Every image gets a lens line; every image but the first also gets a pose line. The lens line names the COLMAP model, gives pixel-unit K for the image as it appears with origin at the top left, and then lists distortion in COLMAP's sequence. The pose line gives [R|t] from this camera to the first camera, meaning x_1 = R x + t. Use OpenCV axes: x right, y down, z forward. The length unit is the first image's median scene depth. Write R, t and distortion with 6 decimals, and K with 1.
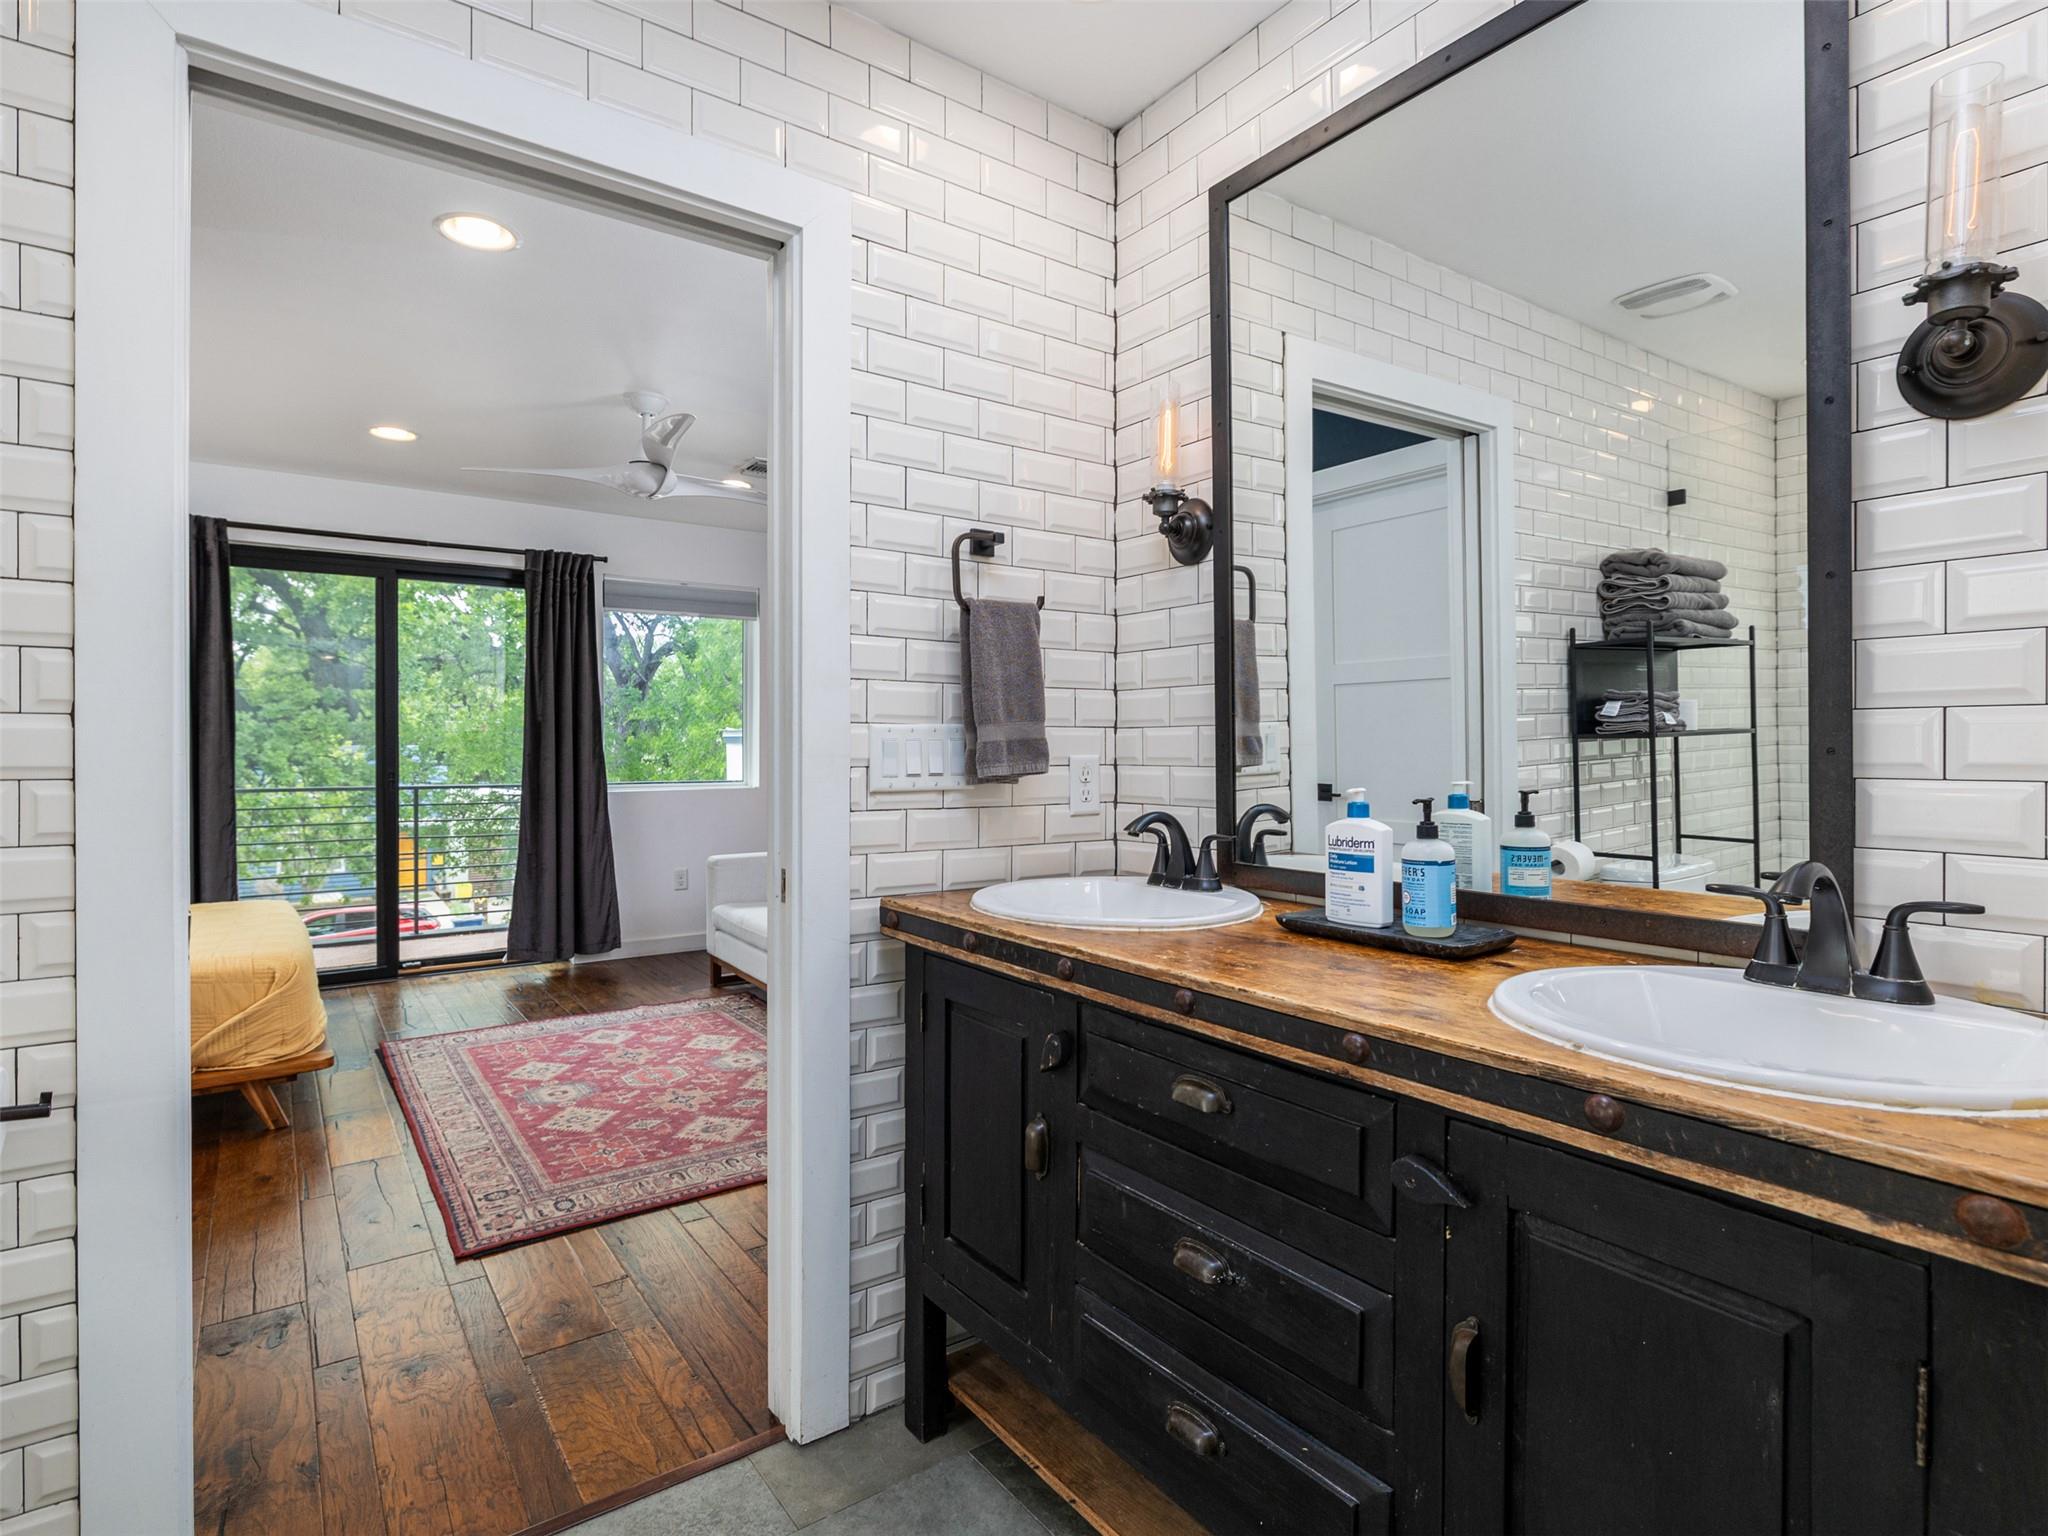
lens RADIAL K [[1049.5, 0, 1025.2], [0, 1049.5, 761.0], [0, 0, 1]] dist [-0.003818, -0.000348]
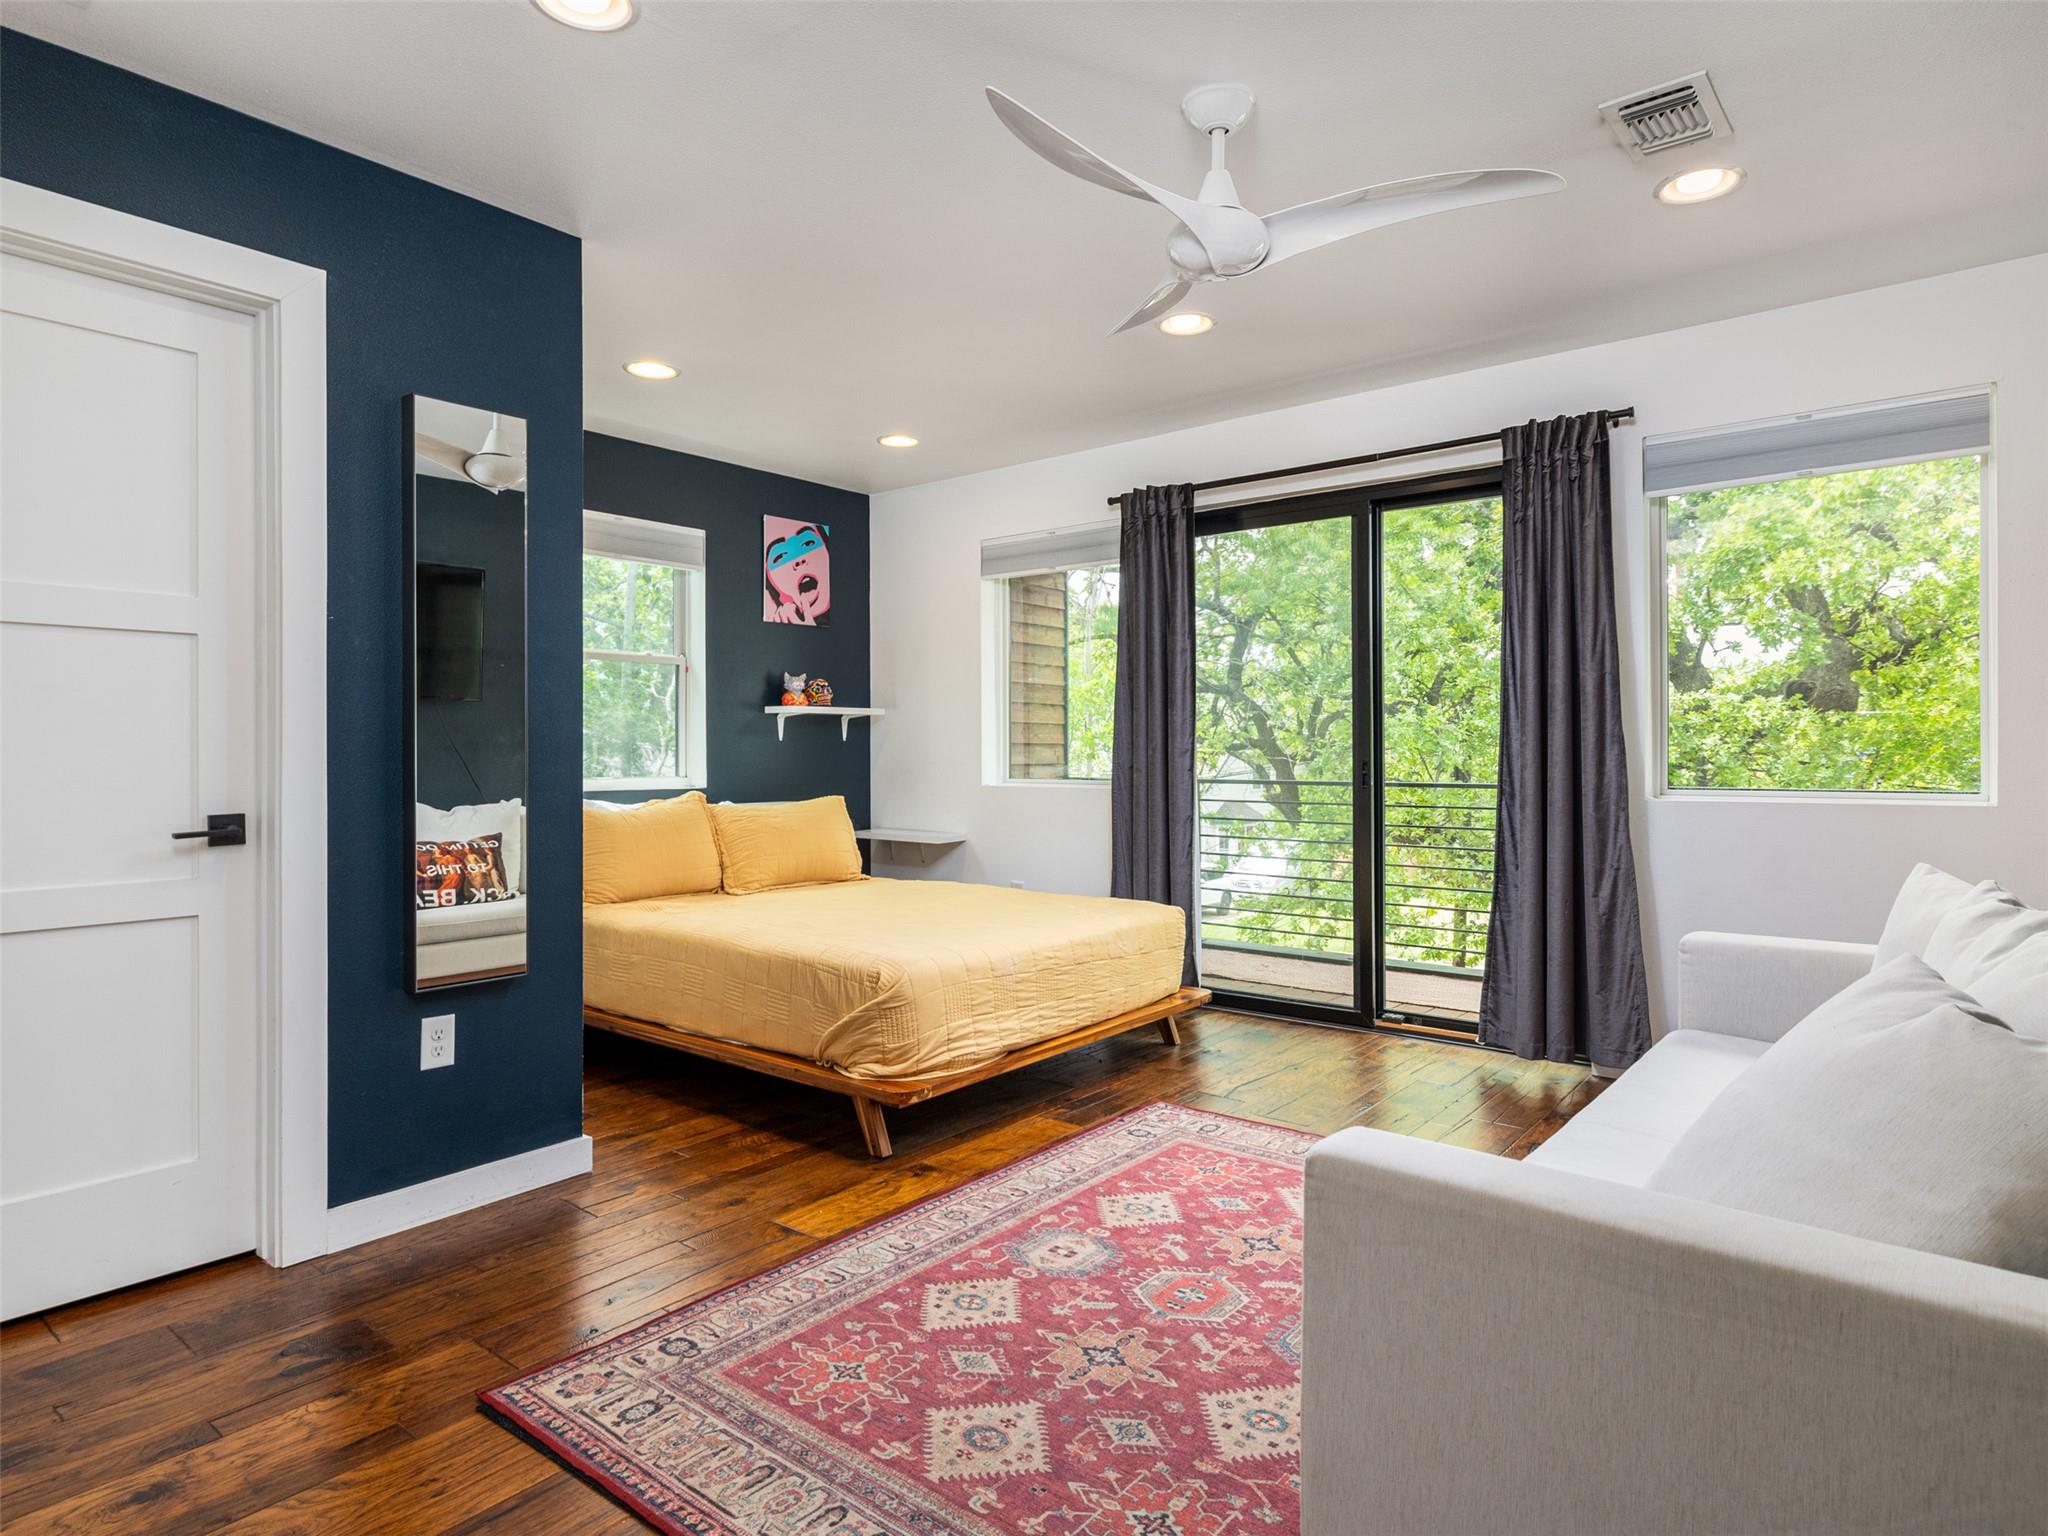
lens RADIAL K [[1156.8, 0, 1024.6], [0, 1156.8, 755.4], [0, 0, 1]] dist [-0.003479, -0.000622]
pose [[0.252747, 0.001976, -0.967530, 0.220315], [-0.007773, 0.999970, 0.000012, 0.009262], [0.967501, 0.007517, 0.252754, 0.729308]]
